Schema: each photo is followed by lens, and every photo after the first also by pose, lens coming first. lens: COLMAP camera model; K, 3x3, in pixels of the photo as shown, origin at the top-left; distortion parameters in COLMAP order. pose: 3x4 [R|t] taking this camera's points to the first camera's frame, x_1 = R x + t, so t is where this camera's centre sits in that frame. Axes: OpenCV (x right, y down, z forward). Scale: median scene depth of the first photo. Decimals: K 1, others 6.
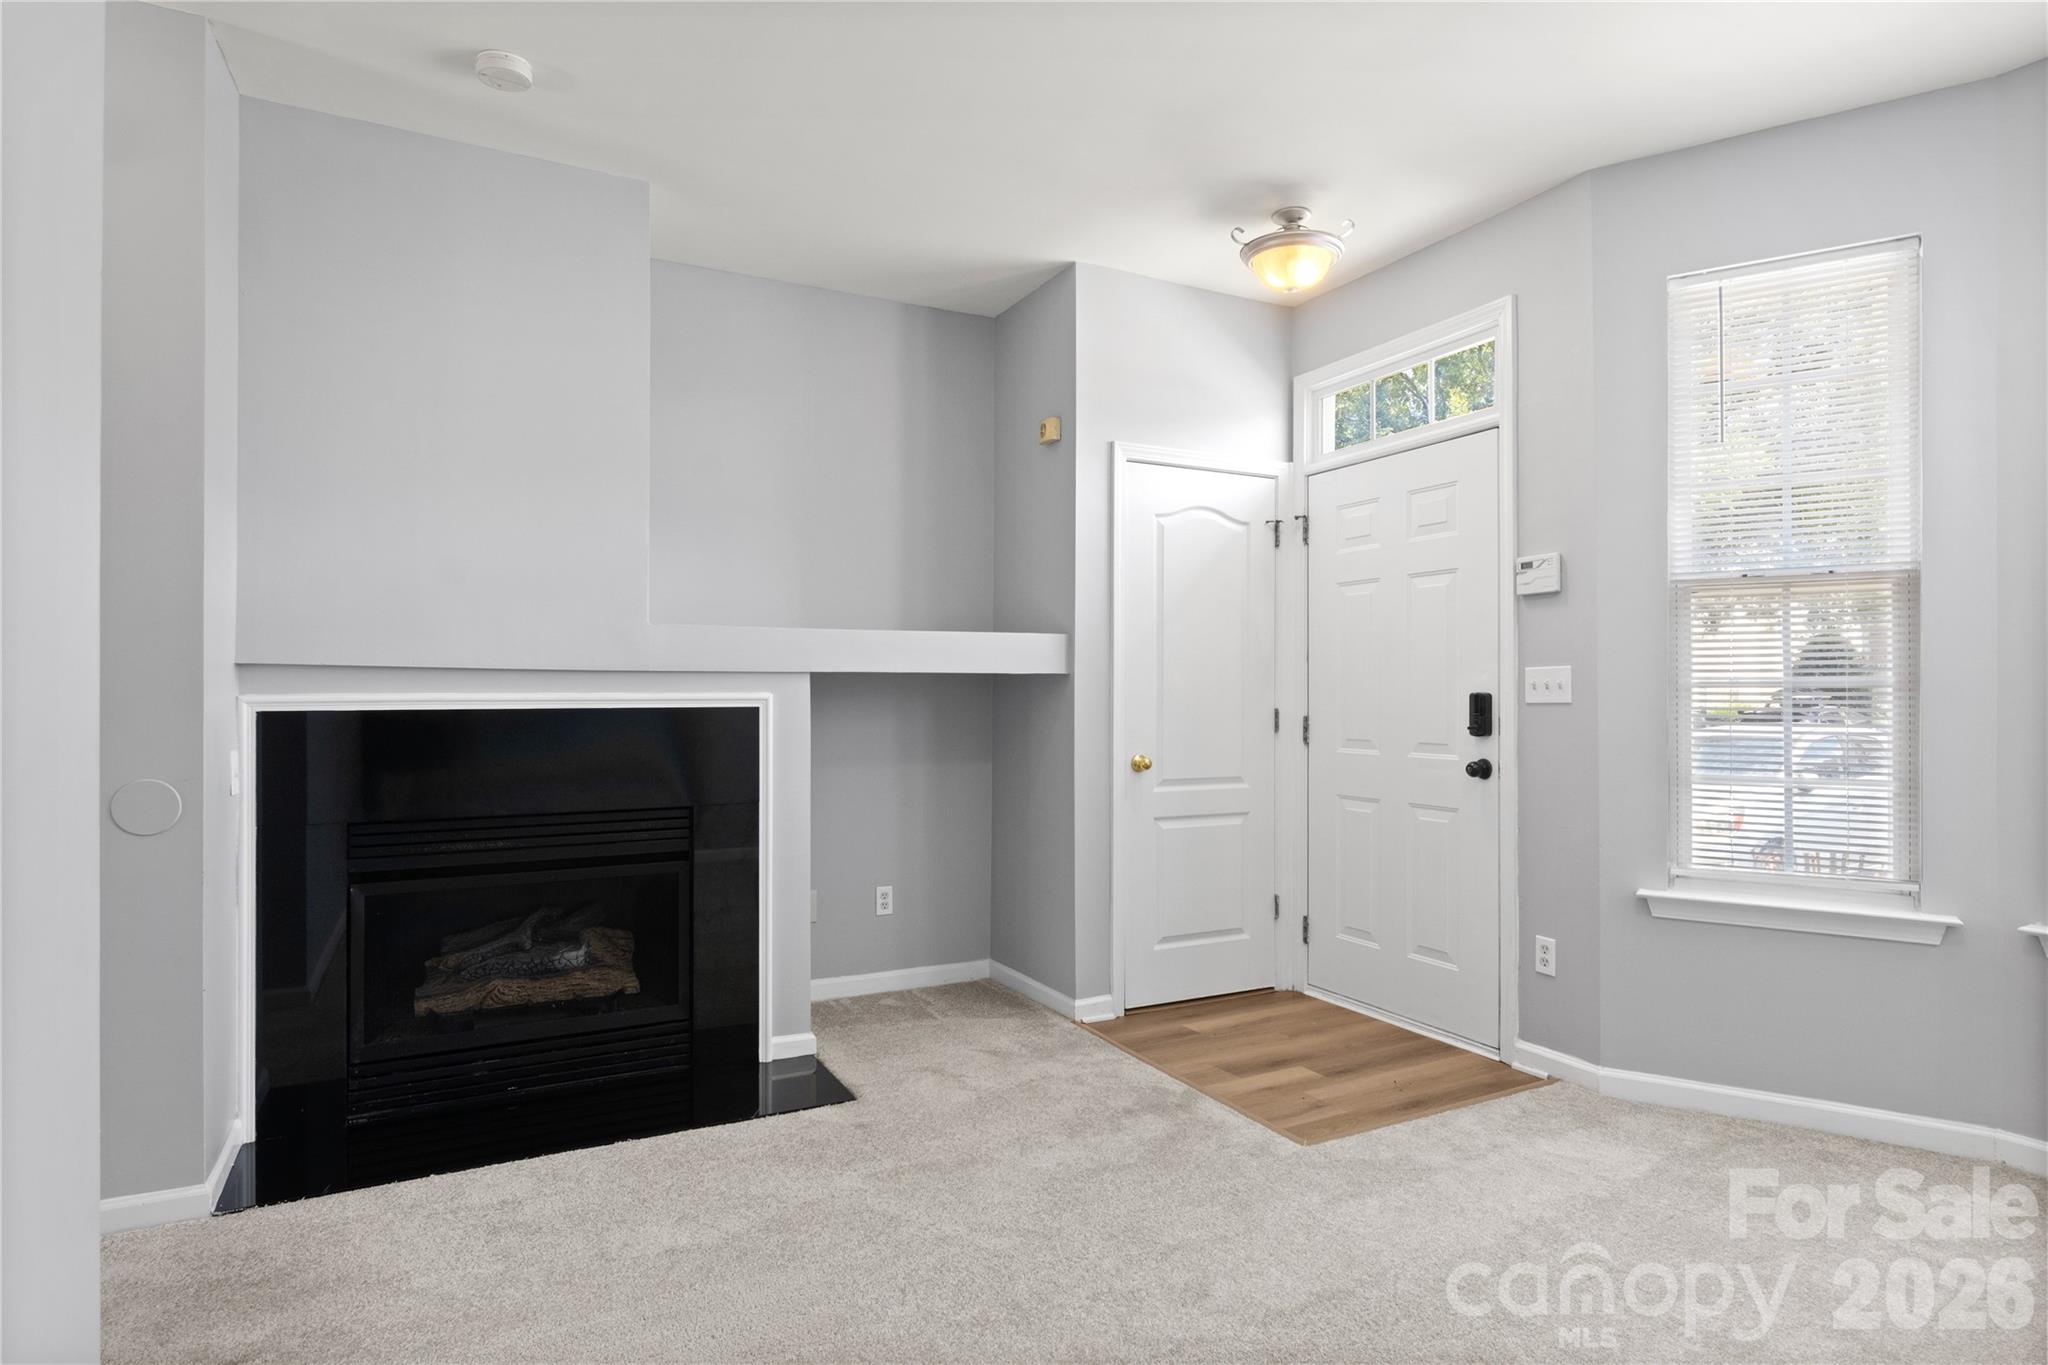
lens RADIAL K [[1099.4, 0, 1015.7], [0, 1099.4, 687.7], [0, 0, 1]] dist [-0.004616, -0.000710]
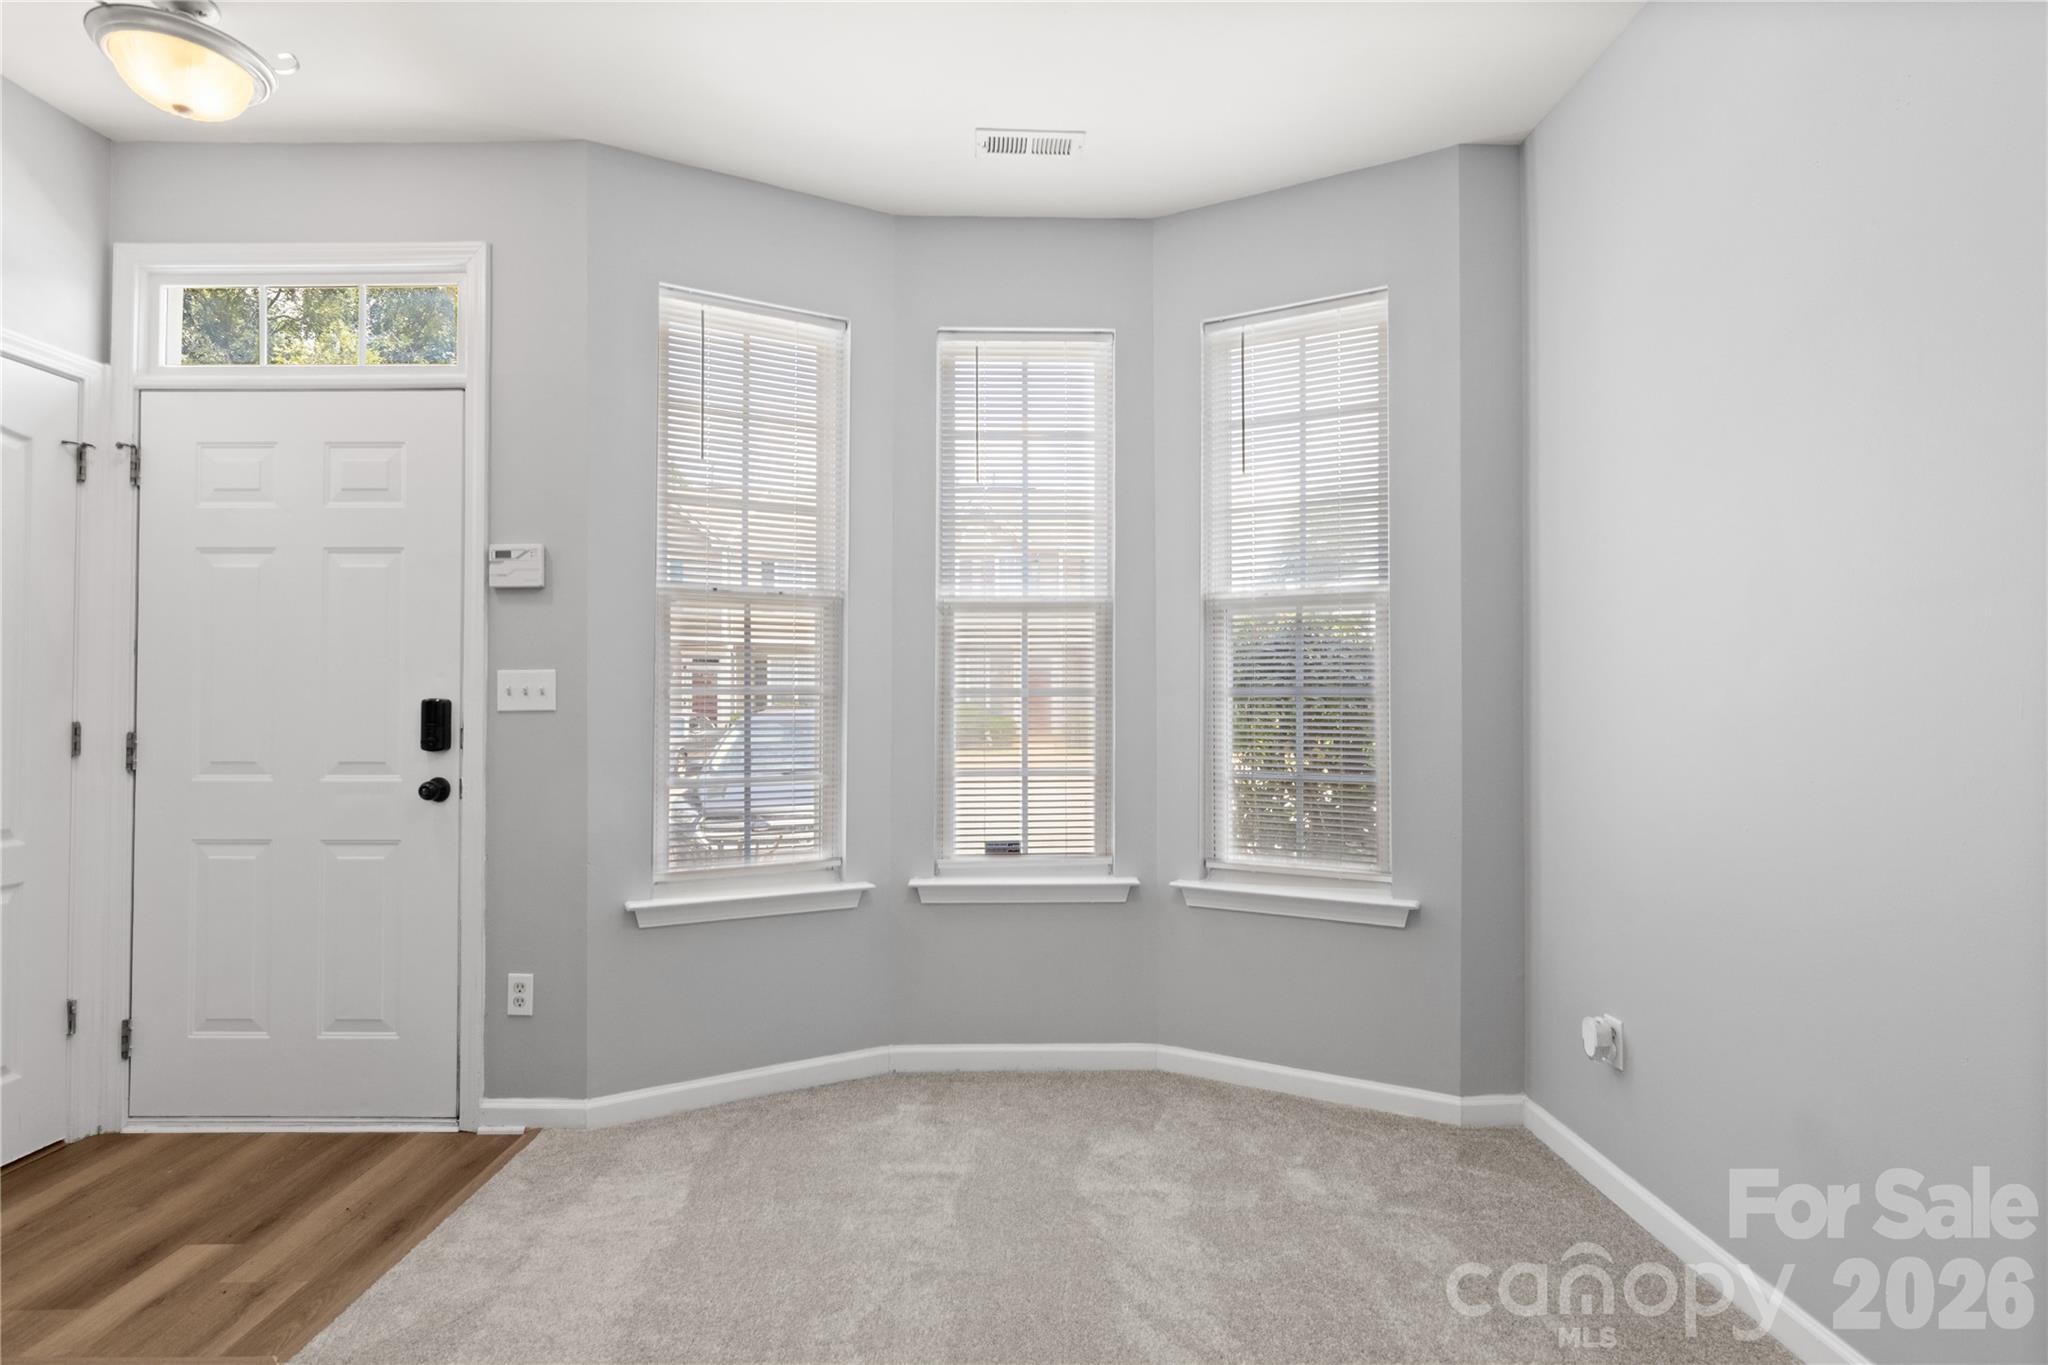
lens RADIAL K [[1050.5, 0, 1021.1], [0, 1050.5, 688.0], [0, 0, 1]] dist [-0.000415, 0.001002]
pose [[0.455958, 0.013761, 0.889895, -0.089547], [-0.005542, 0.999905, -0.012623, 0.003768], [-0.889984, 0.000824, 0.455991, 0.238103]]
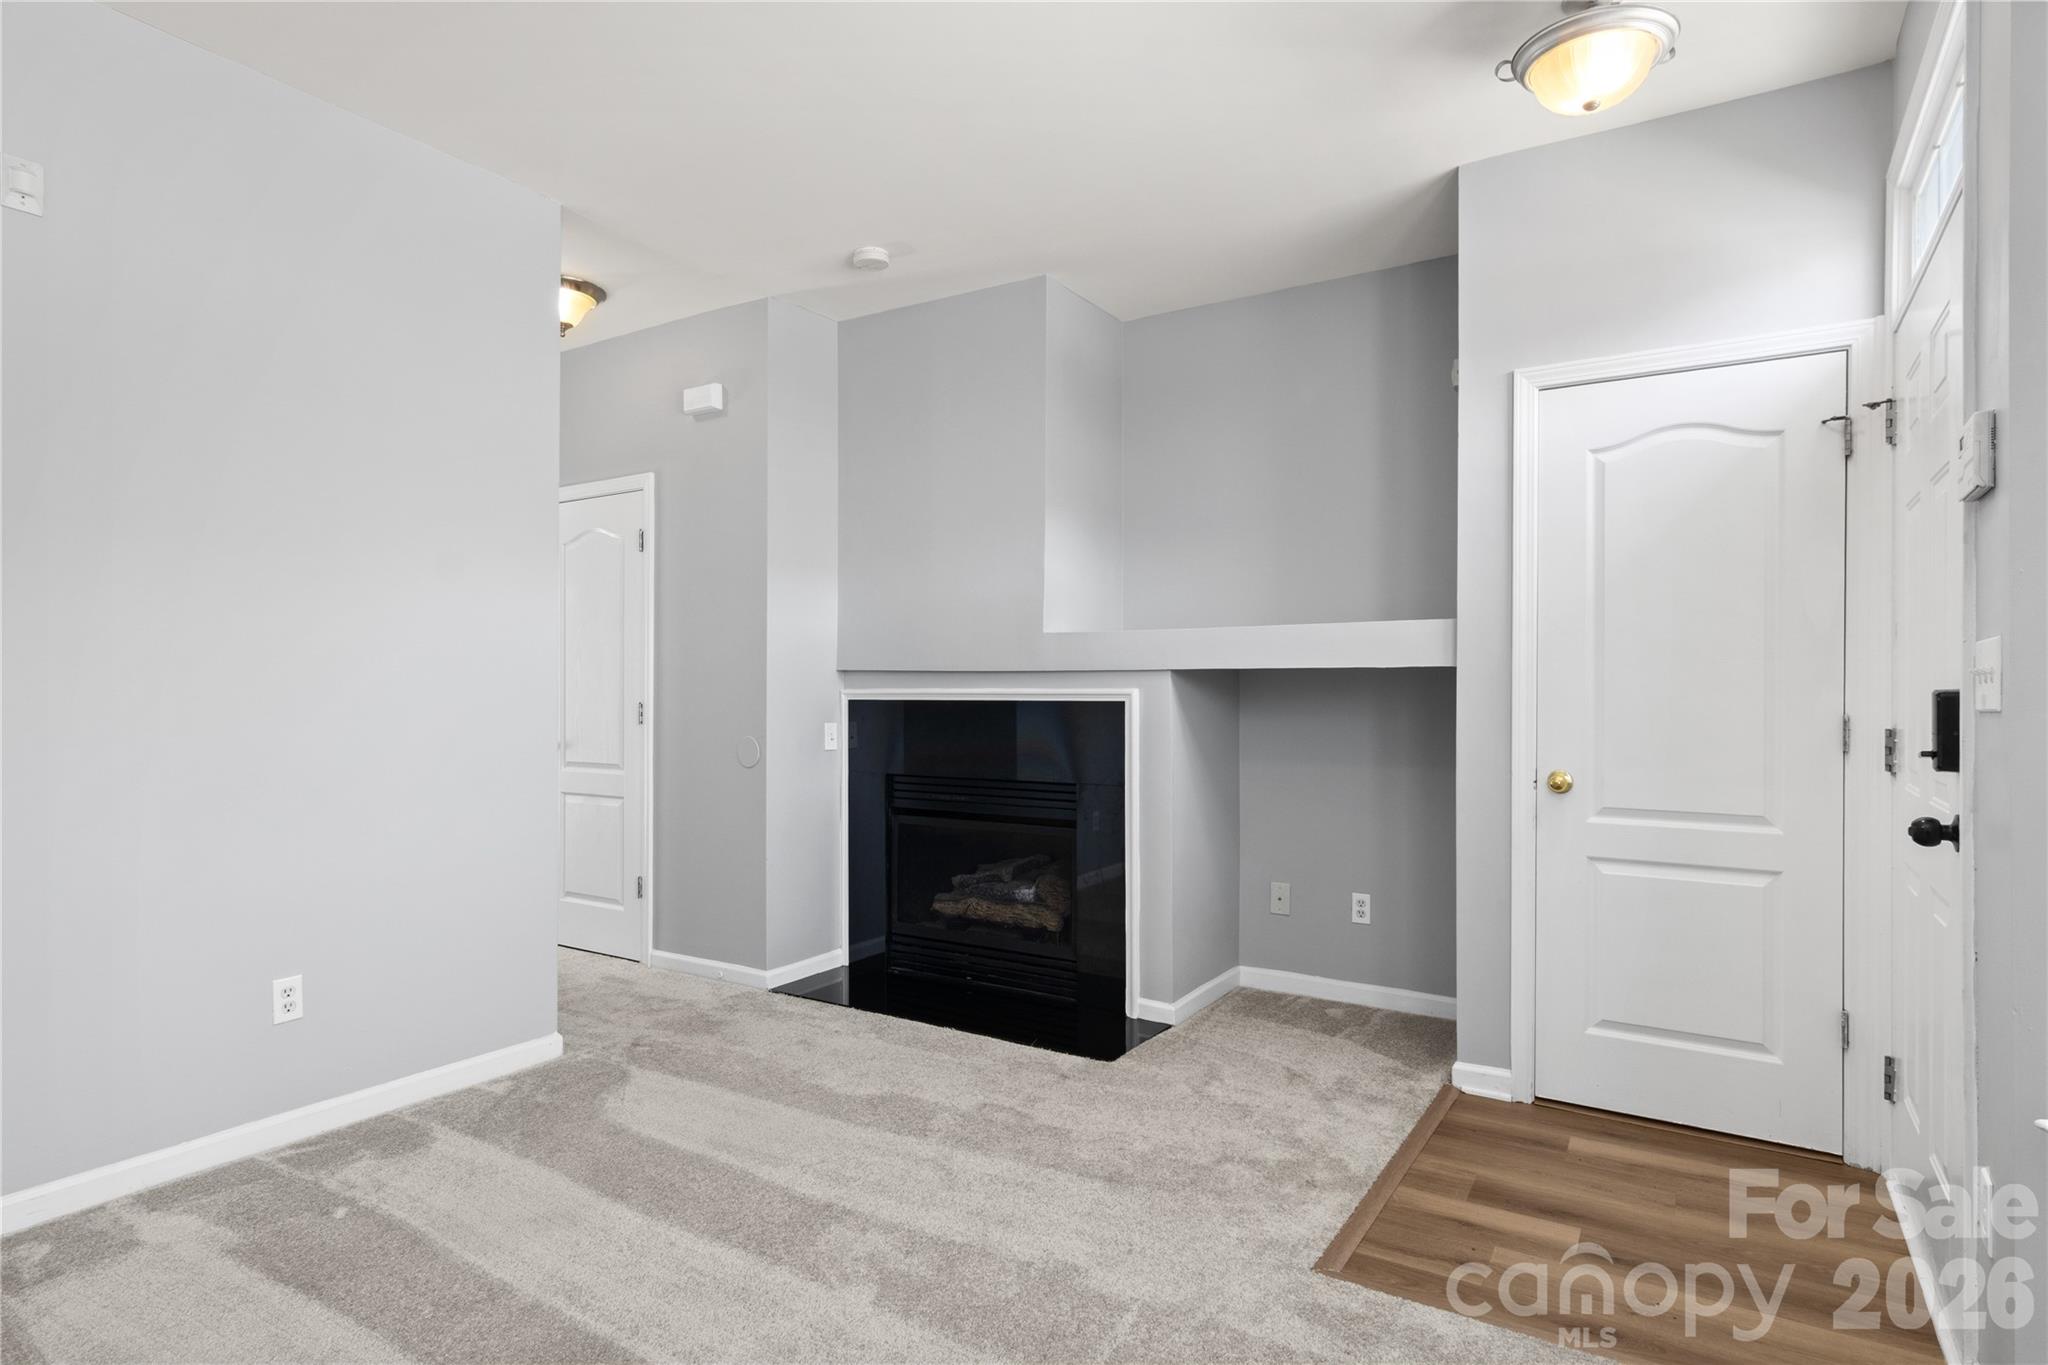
lens RADIAL K [[1050.5, 0, 1021.1], [0, 1050.5, 688.0], [0, 0, 1]] dist [-0.000415, 0.001002]
pose [[0.510106, -0.000894, -0.860111, 0.641624], [-0.000068, 0.999999, -0.001080, 0.005168], [0.860112, 0.000609, 0.510105, 0.357005]]
